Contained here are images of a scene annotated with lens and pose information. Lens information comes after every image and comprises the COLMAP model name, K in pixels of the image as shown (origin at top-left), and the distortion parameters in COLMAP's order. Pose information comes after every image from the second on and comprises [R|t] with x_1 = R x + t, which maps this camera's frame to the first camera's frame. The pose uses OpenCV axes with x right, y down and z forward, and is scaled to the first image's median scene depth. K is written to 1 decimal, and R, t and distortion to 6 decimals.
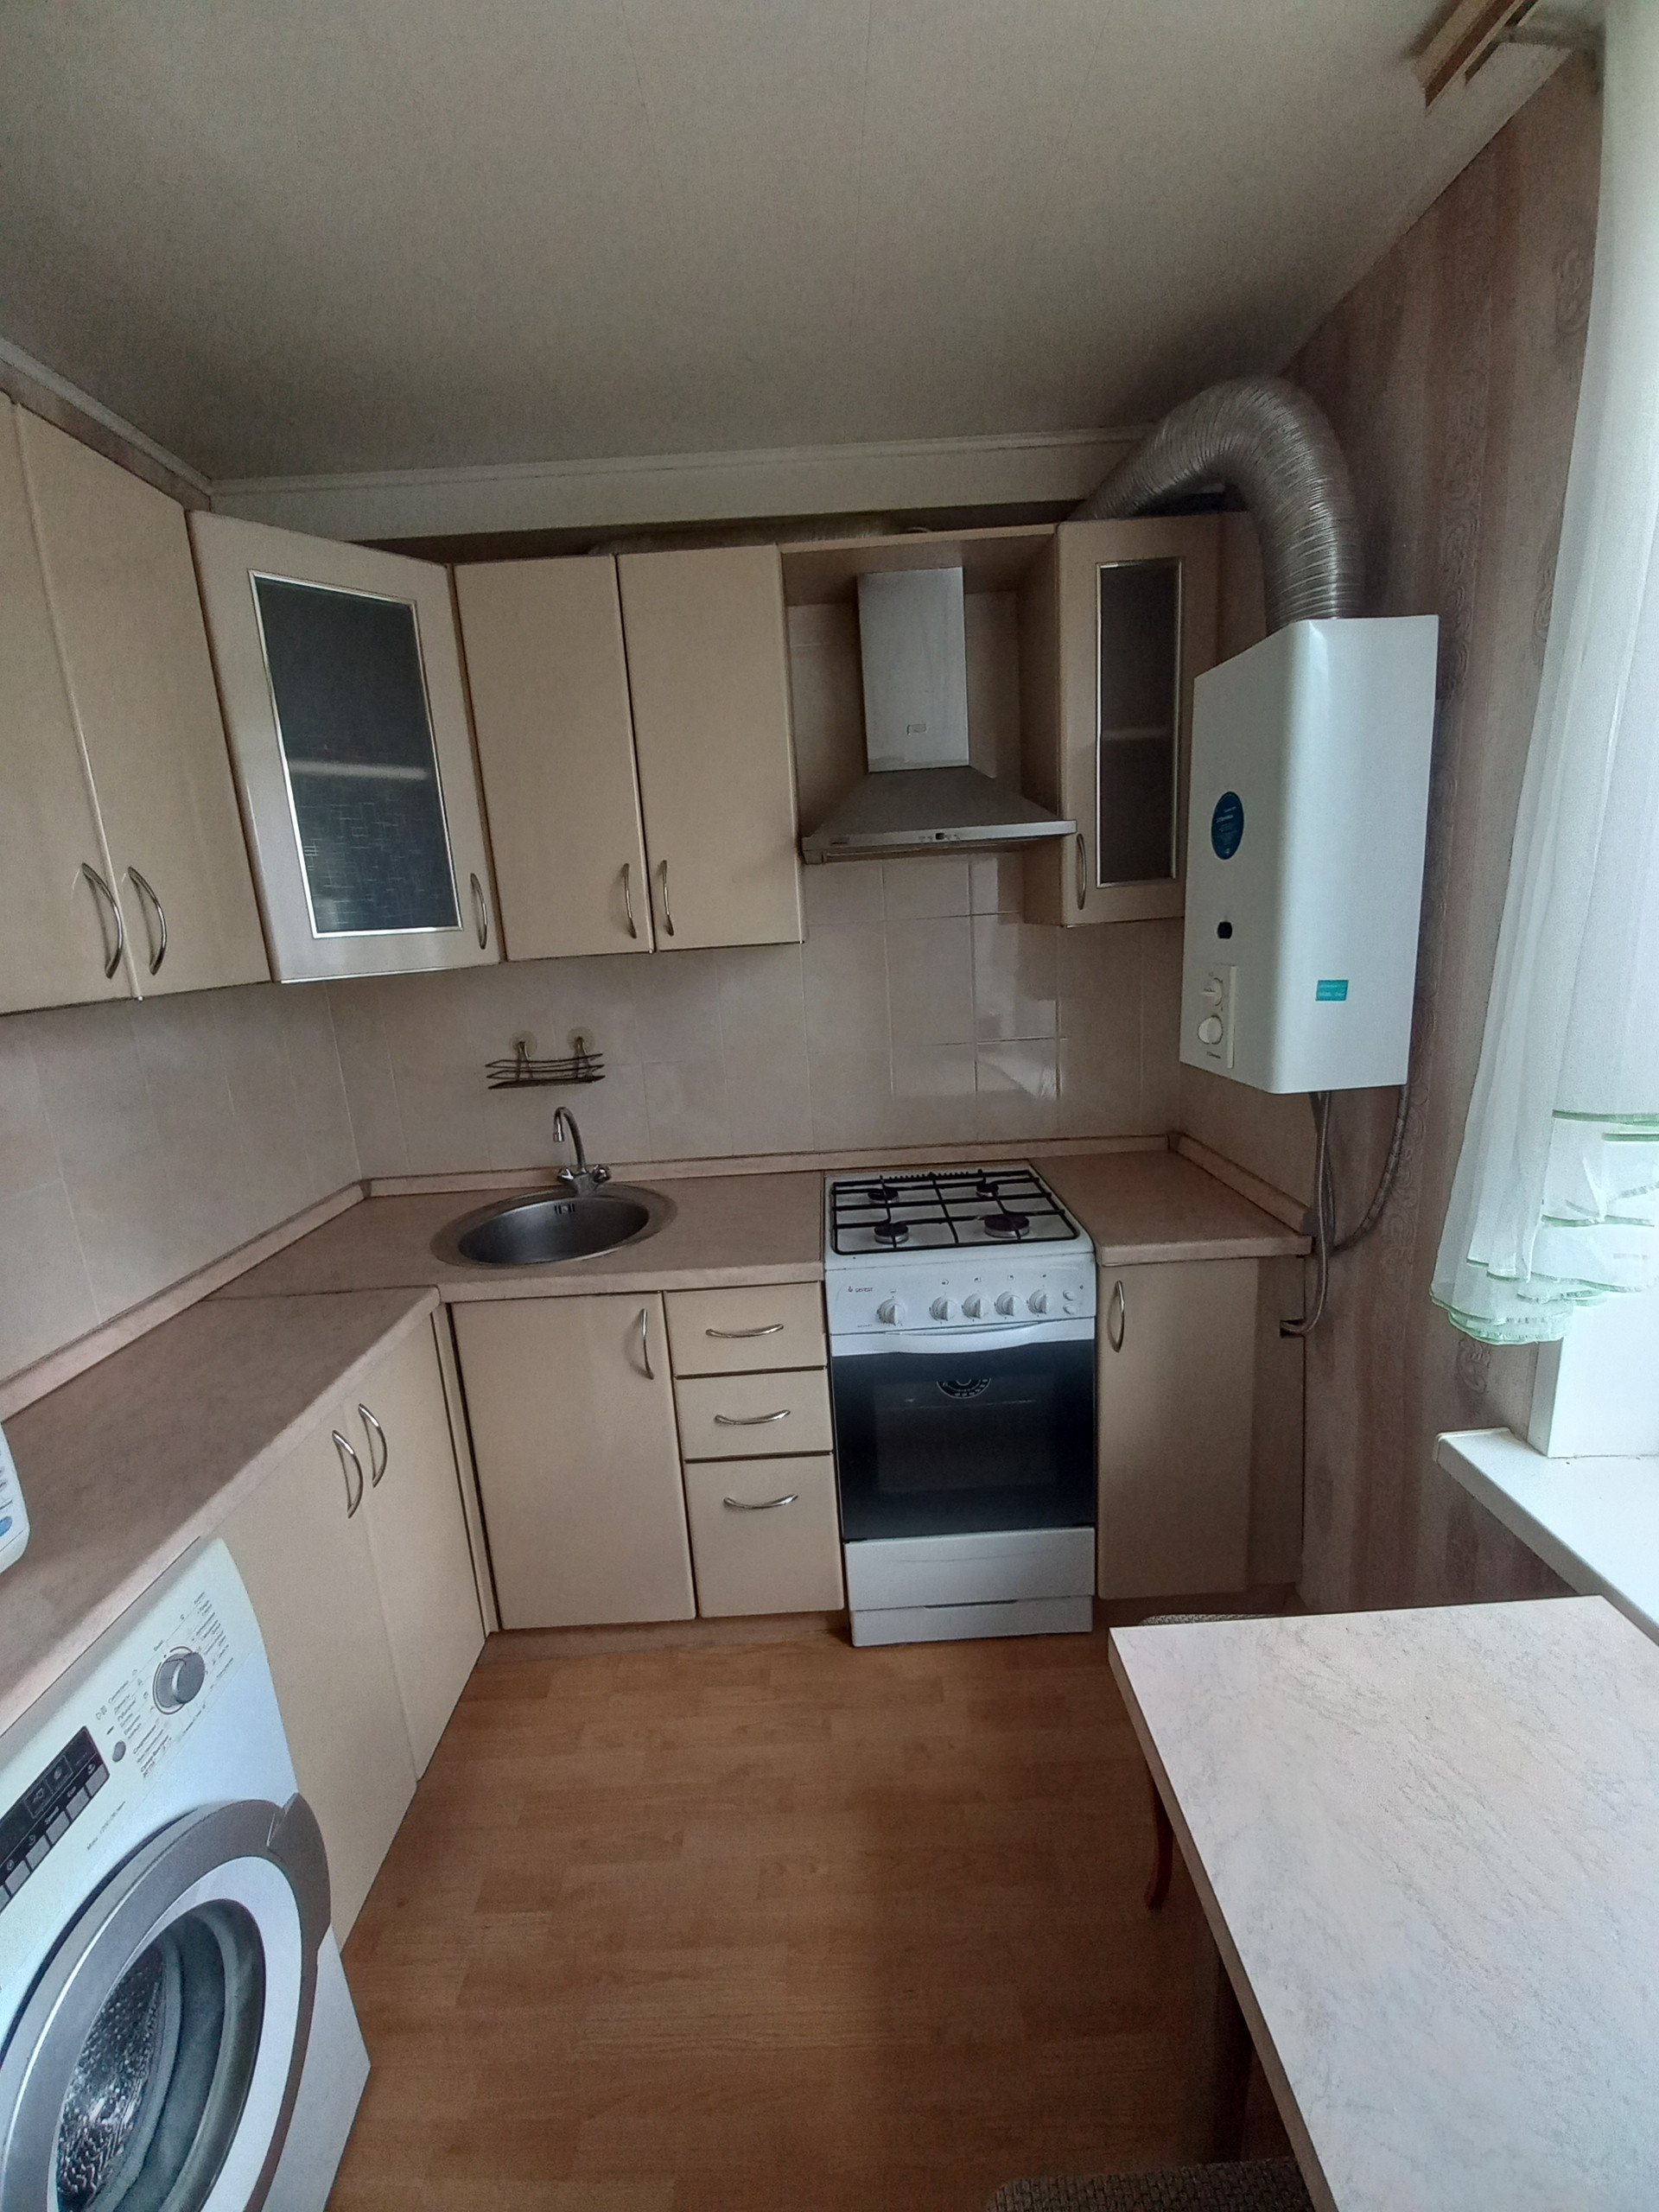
lens RADIAL K [[869.1, 0, 835.4], [0, 869.1, 1106.5], [0, 0, 1]] dist [0.000665, 0.000110]
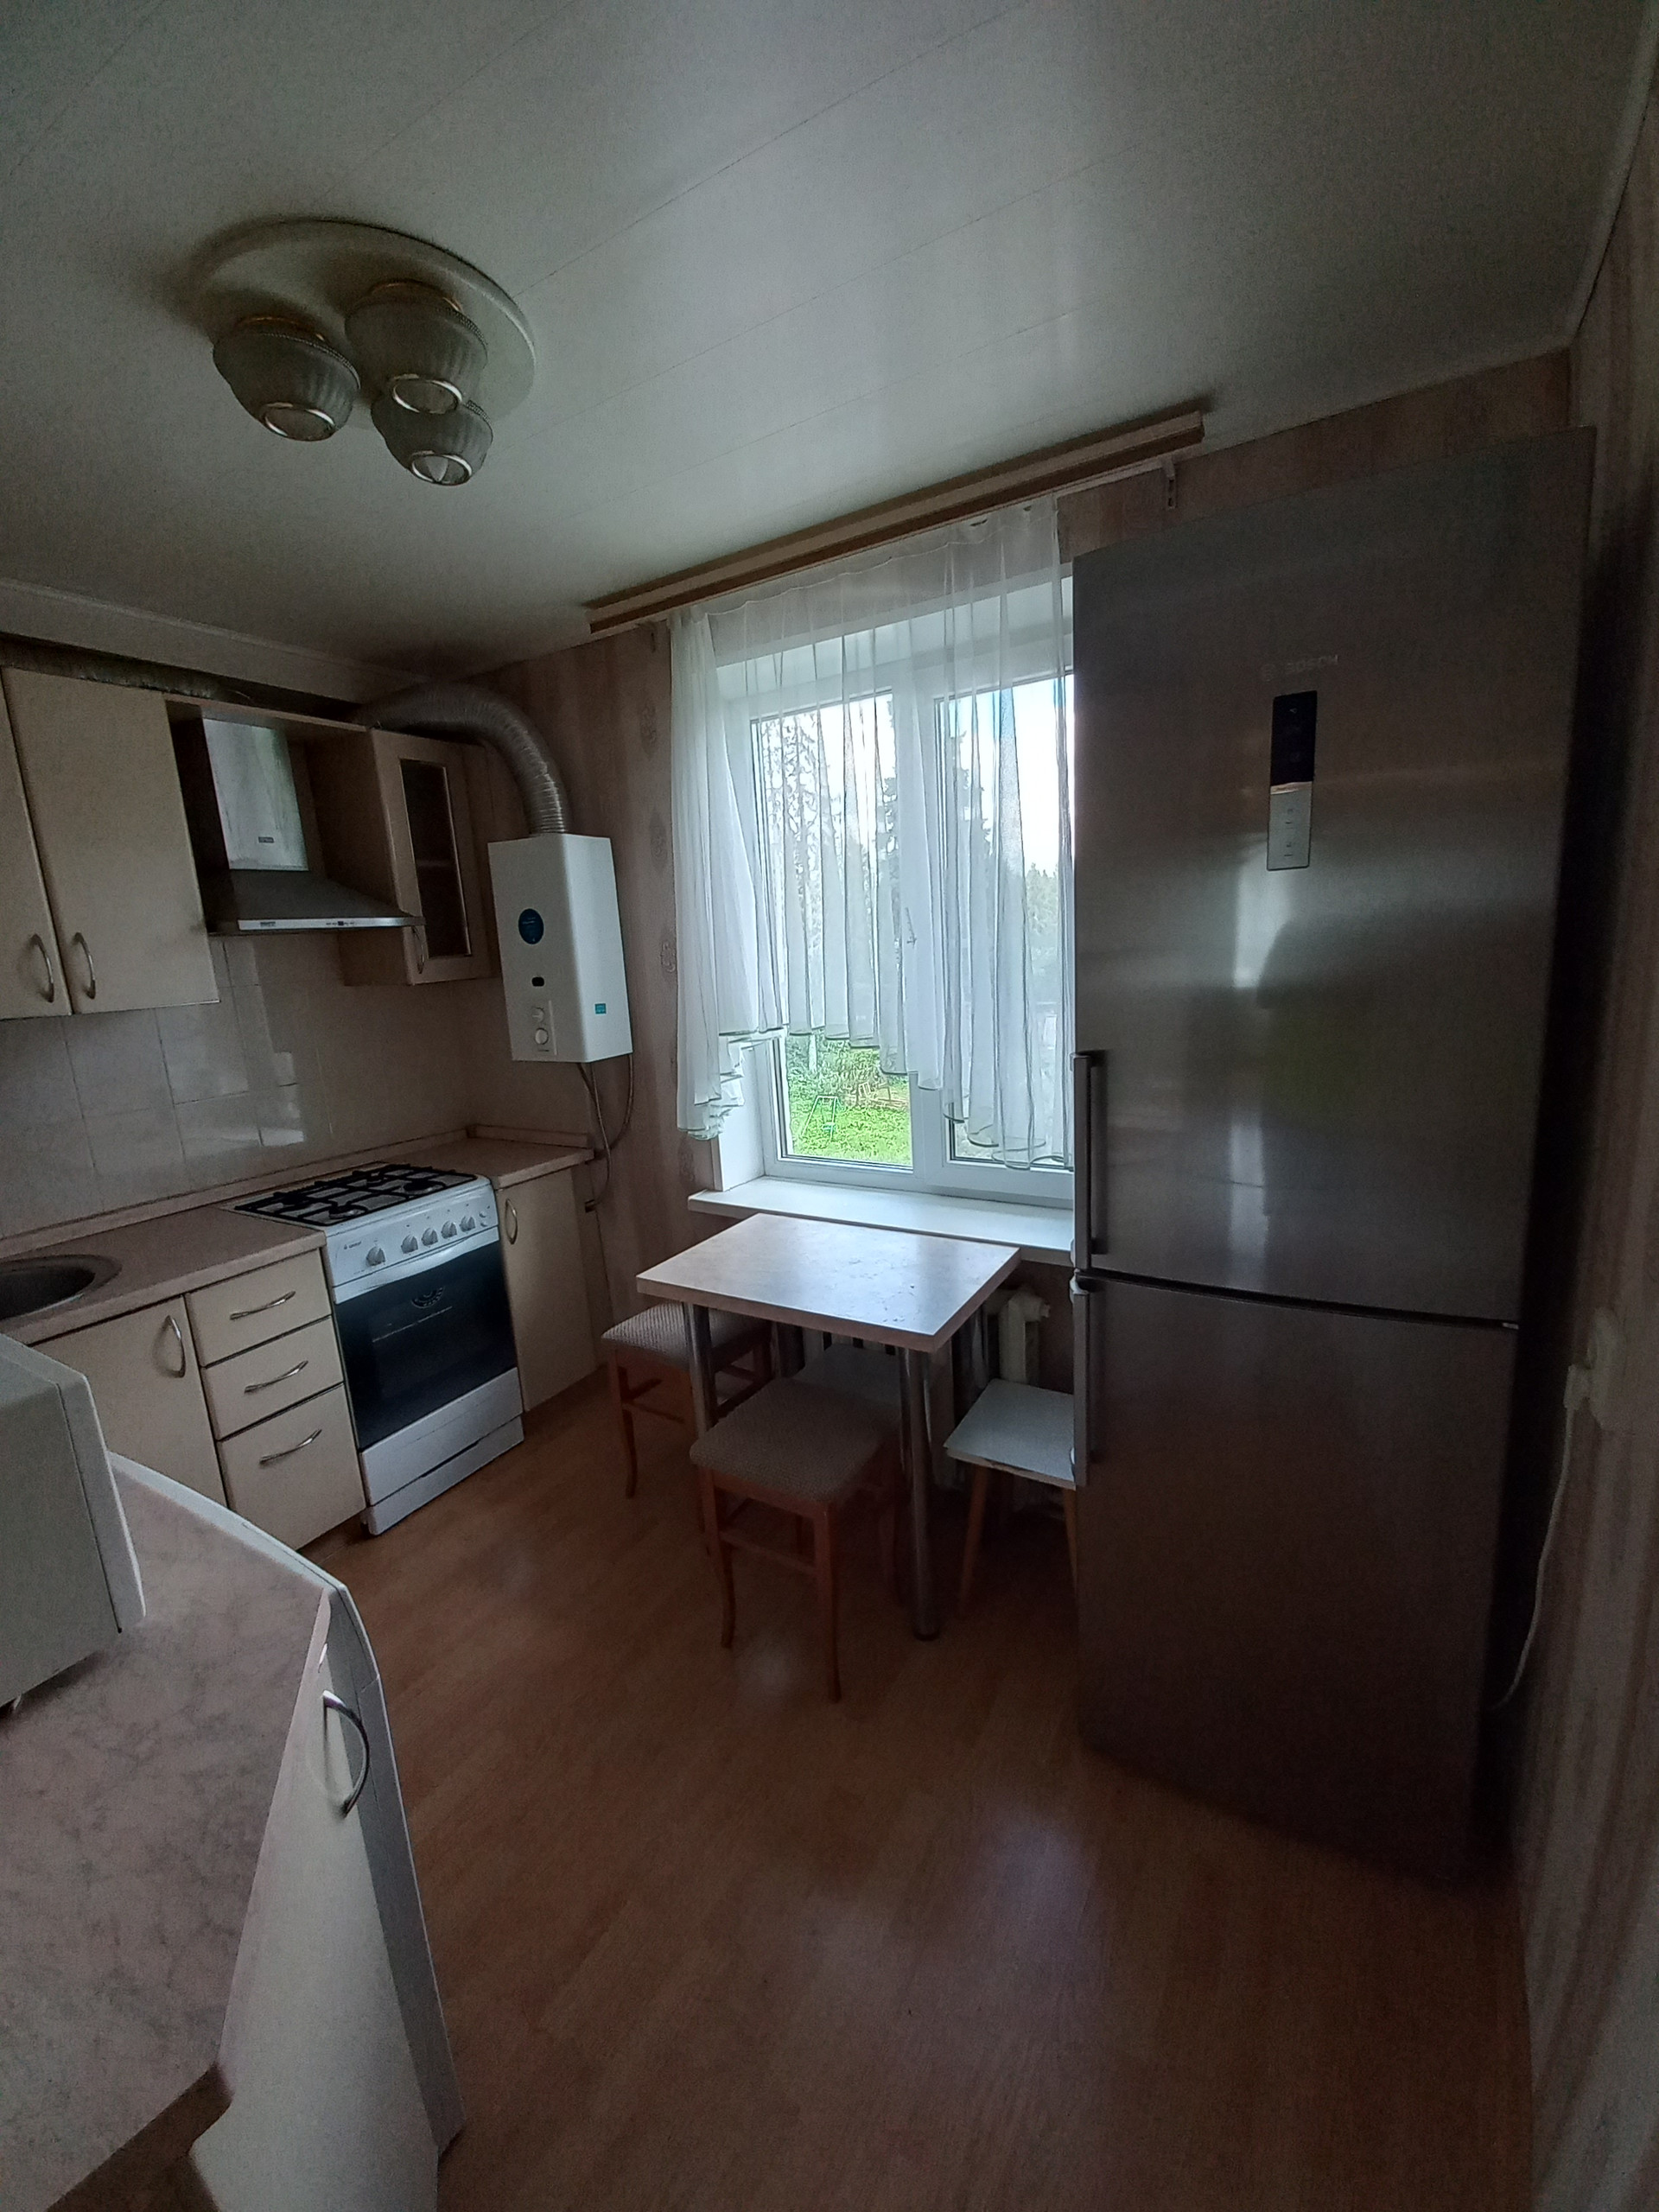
lens RADIAL K [[869.1, 0, 835.4], [0, 869.1, 1106.5], [0, 0, 1]] dist [0.000665, 0.000110]
pose [[0.517664, -0.135978, 0.844710, -0.689804], [0.210245, 0.977234, 0.028467, 0.114291], [-0.829350, 0.162860, 0.534467, -0.392746]]
